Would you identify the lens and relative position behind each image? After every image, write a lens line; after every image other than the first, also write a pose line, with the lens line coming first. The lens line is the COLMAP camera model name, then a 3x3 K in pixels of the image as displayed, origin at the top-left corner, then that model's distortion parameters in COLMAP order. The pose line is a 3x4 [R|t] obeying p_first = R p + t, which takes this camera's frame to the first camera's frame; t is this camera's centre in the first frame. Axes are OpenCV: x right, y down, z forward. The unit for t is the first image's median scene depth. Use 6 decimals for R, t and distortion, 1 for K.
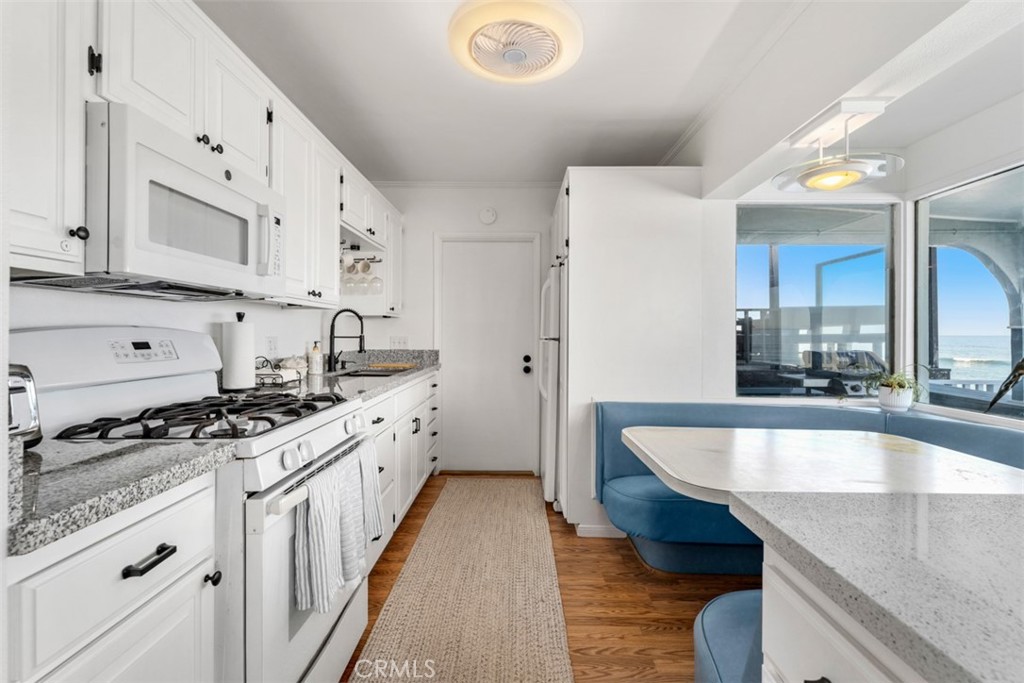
lens RADIAL K [[458.0, 0, 510.9], [0, 458.0, 336.1], [0, 0, 1]] dist [0.001502, -0.000012]
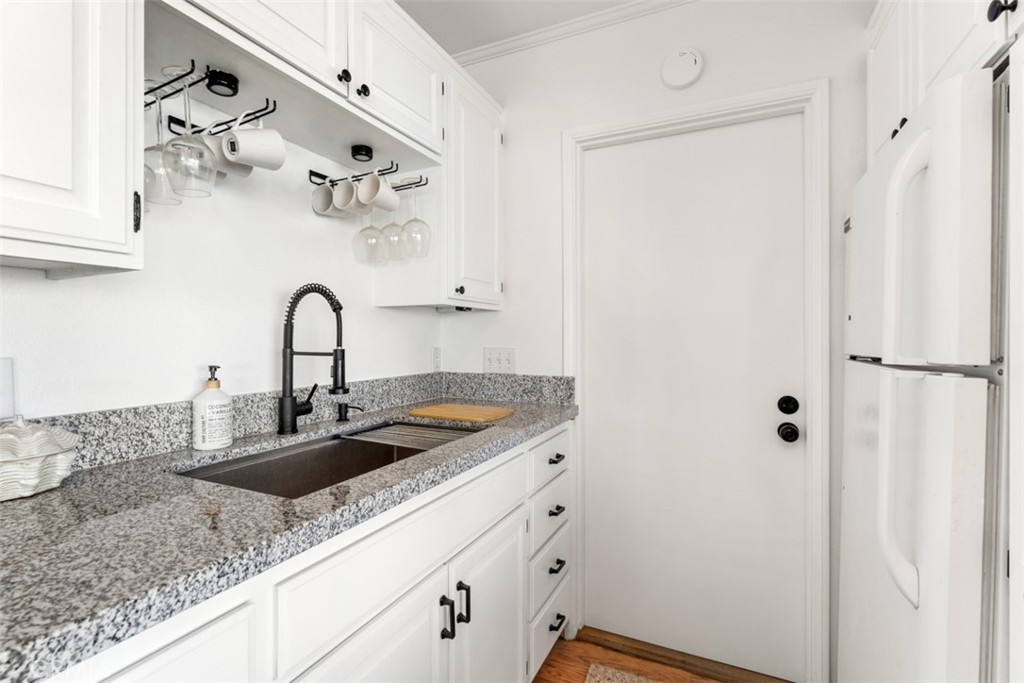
lens RADIAL K [[457.2, 0, 514.5], [0, 457.2, 335.6], [0, 0, 1]] dist [-0.003714, -0.000582]
pose [[0.908148, -0.004908, -0.418621, -0.015747], [-0.000134, 0.999928, -0.012016, -0.006887], [0.418650, 0.010968, 0.908081, 0.555635]]
